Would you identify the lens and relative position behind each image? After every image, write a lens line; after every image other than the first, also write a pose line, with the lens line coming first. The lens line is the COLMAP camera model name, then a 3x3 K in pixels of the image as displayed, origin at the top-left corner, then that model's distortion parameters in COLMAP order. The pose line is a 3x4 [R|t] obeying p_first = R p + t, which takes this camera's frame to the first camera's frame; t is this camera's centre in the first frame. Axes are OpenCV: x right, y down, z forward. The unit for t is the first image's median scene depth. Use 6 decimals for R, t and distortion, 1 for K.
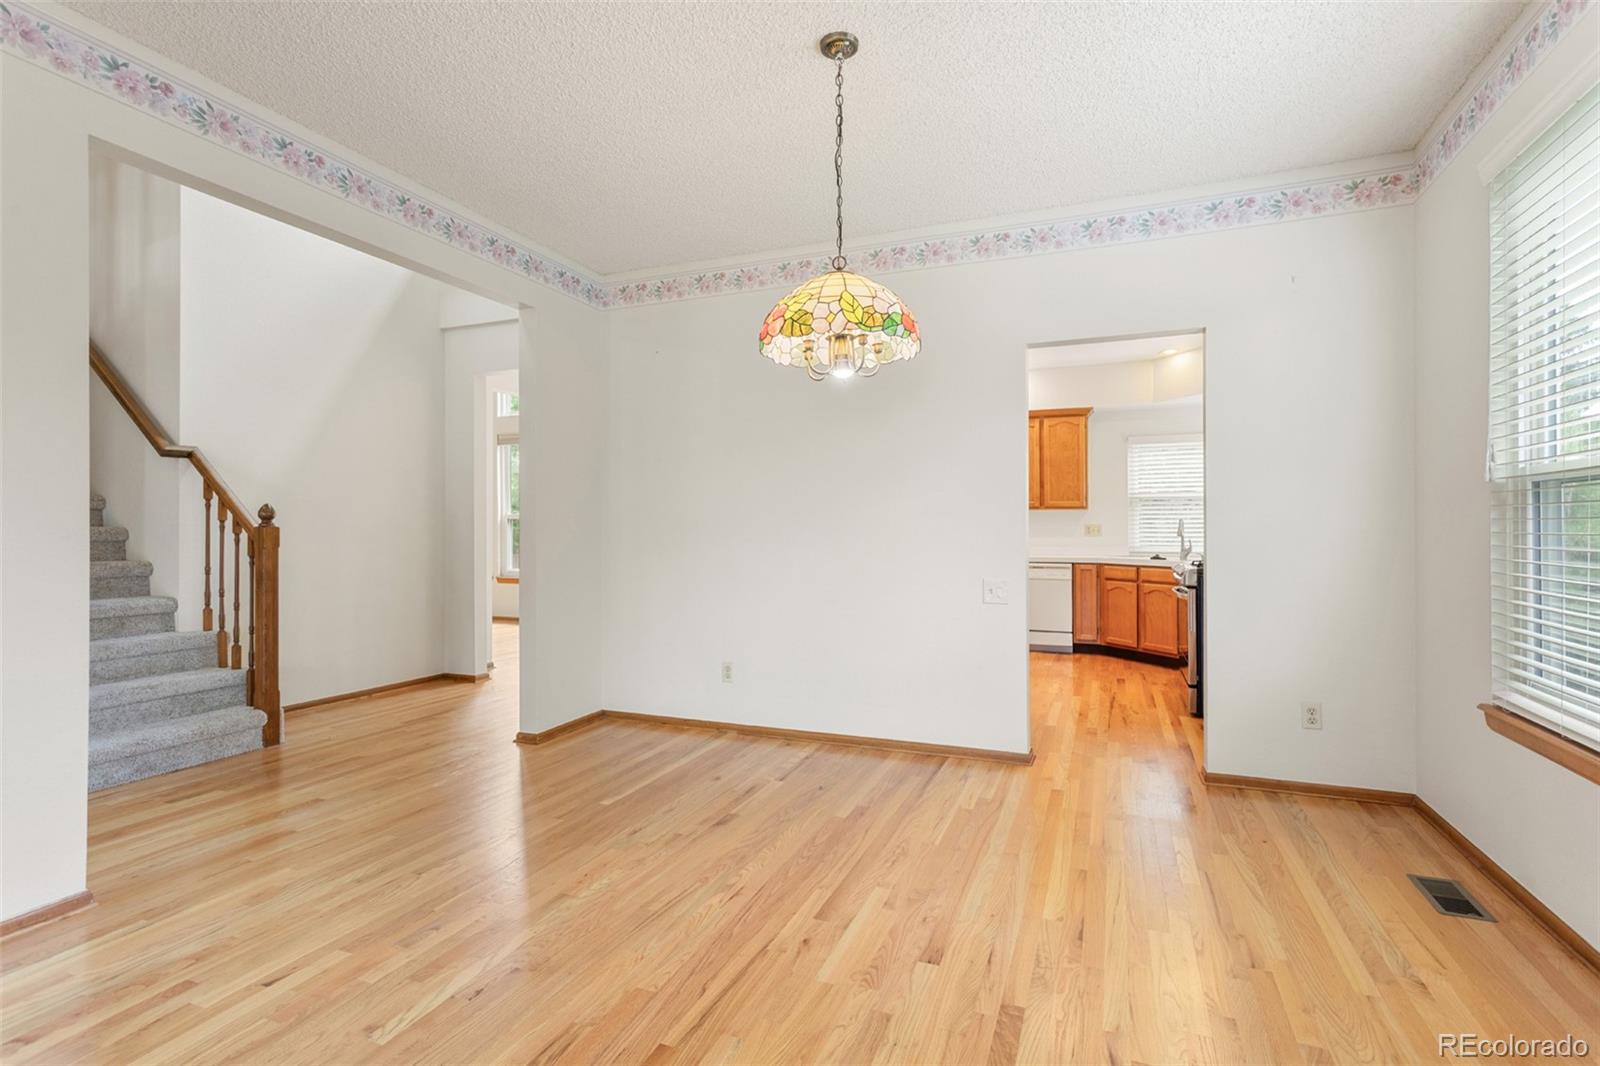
lens RADIAL K [[778.3, 0, 804.8], [0, 778.3, 536.2], [0, 0, 1]] dist [0.015546, 0.000566]
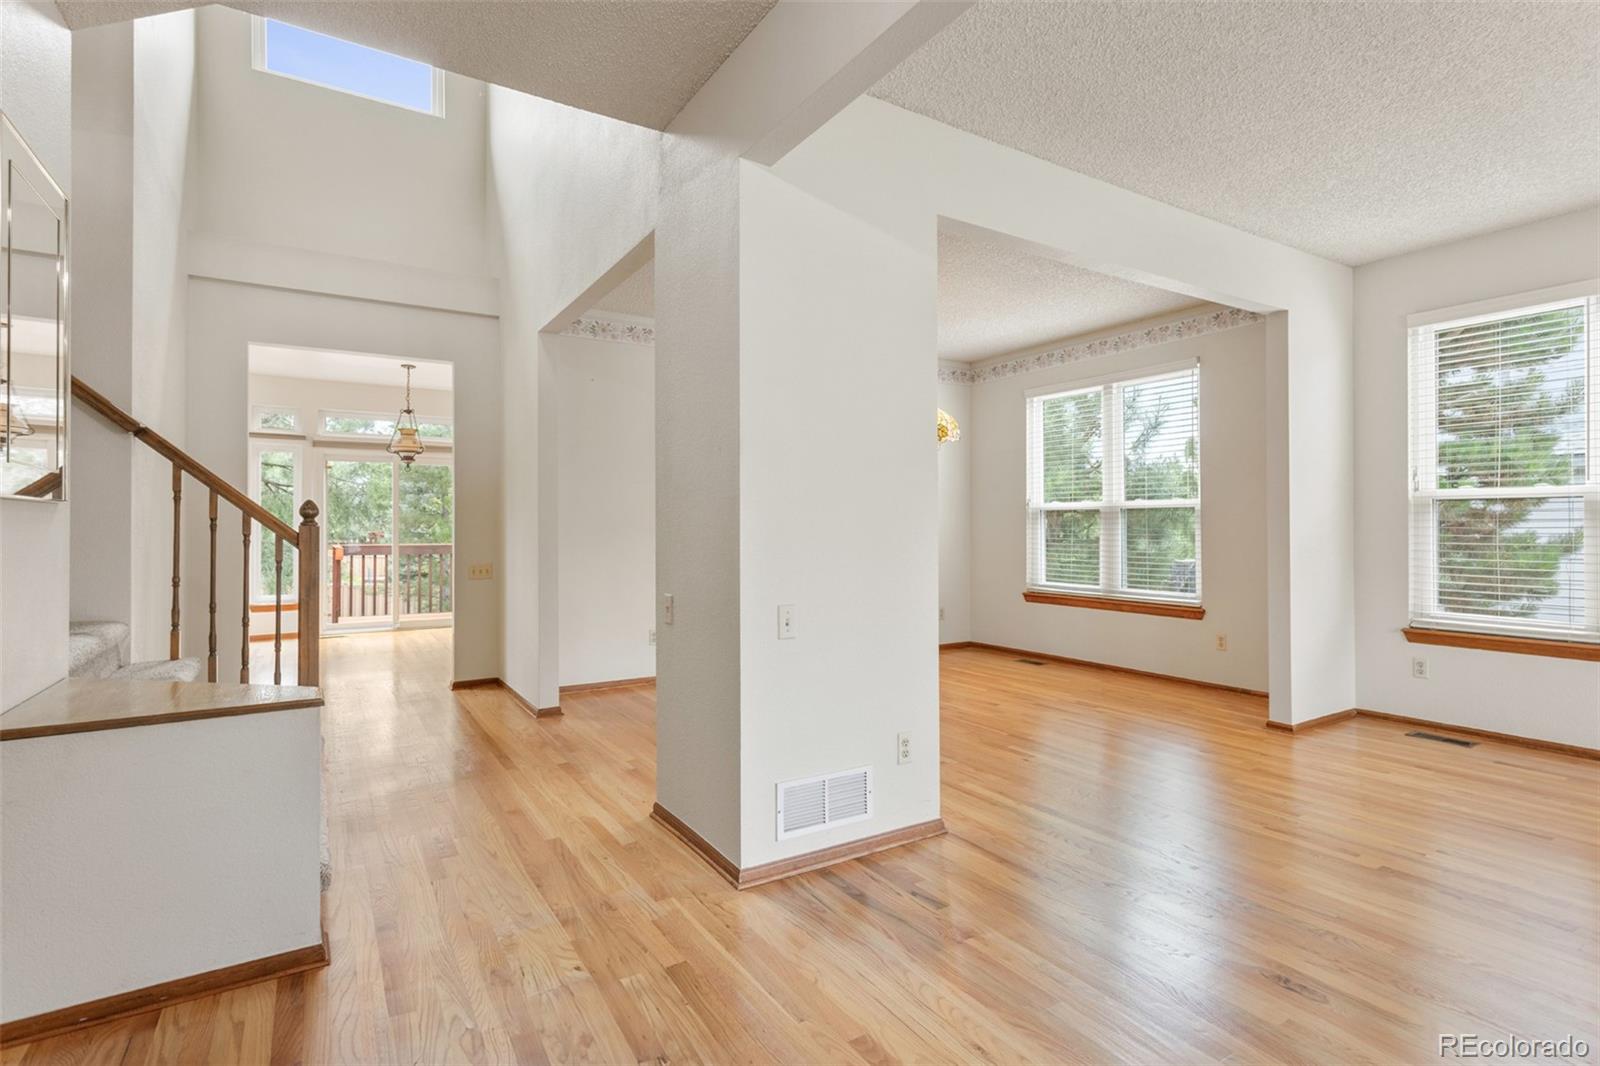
lens RADIAL K [[778.3, 0, 804.8], [0, 778.3, 536.2], [0, 0, 1]] dist [0.015546, 0.000566]
pose [[0.588007, -0.012138, 0.808765, -1.051536], [0.009037, 0.999924, 0.008437, -0.002444], [-0.808805, 0.002348, 0.588072, 0.033043]]
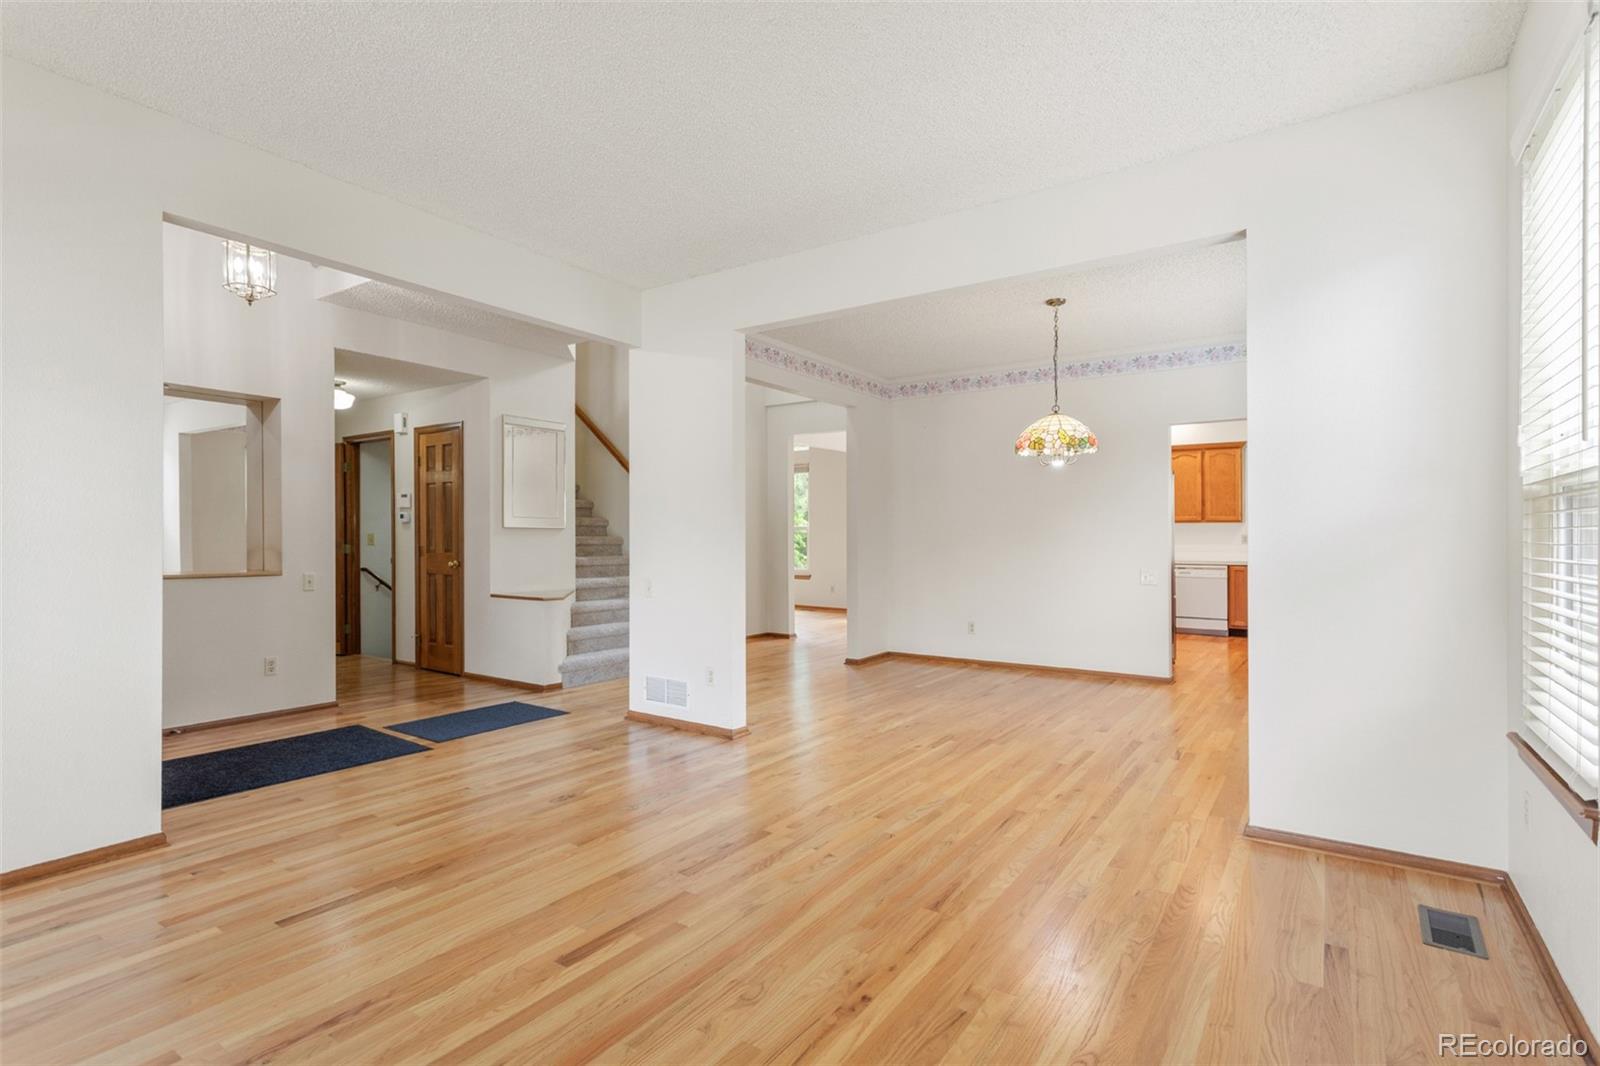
lens RADIAL K [[761.8, 0, 807.4], [0, 761.8, 541.1], [0, 0, 1]] dist [0.013220, 0.000294]
pose [[0.975293, 0.002132, -0.220904, -0.088005], [-0.003014, 0.999989, -0.003659, 0.003249], [0.220894, 0.004234, 0.975289, -0.648932]]
